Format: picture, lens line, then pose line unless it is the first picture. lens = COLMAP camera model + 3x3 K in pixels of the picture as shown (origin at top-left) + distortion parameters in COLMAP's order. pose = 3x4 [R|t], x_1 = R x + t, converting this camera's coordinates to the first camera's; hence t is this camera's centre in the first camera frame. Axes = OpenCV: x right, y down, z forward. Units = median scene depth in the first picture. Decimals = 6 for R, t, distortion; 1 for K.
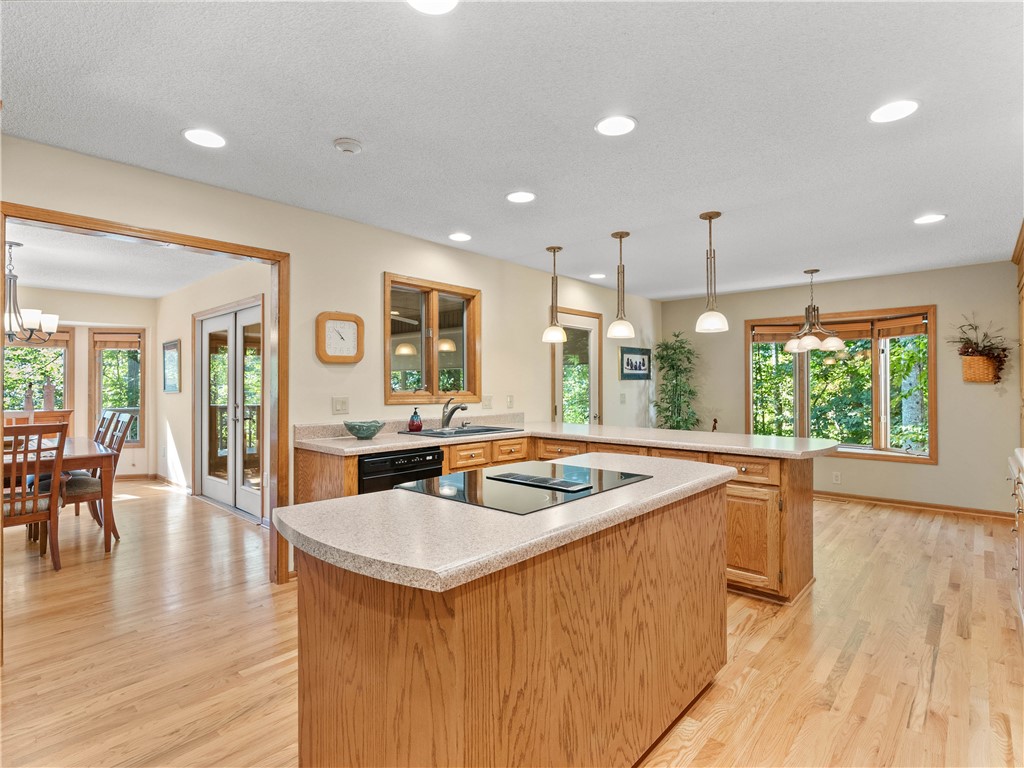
lens RADIAL K [[517.0, 0, 512.0], [0, 517.0, 384.0], [0, 0, 1]] dist [-0.001769, -0.000913]
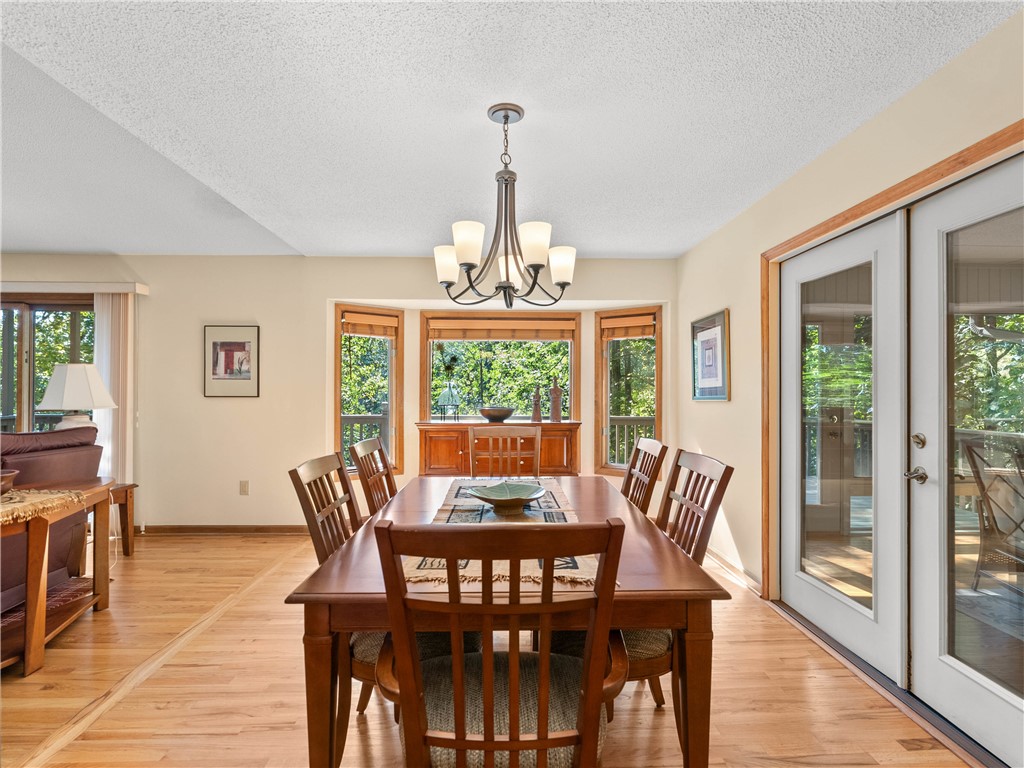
lens RADIAL K [[517.0, 0, 512.0], [0, 517.0, 384.0], [0, 0, 1]] dist [-0.001769, -0.000913]
pose [[0.692692, -0.003436, -0.721225, -0.258128], [-0.003922, 0.999956, -0.008531, 0.001863], [0.721223, 0.008738, 0.692648, 0.280724]]
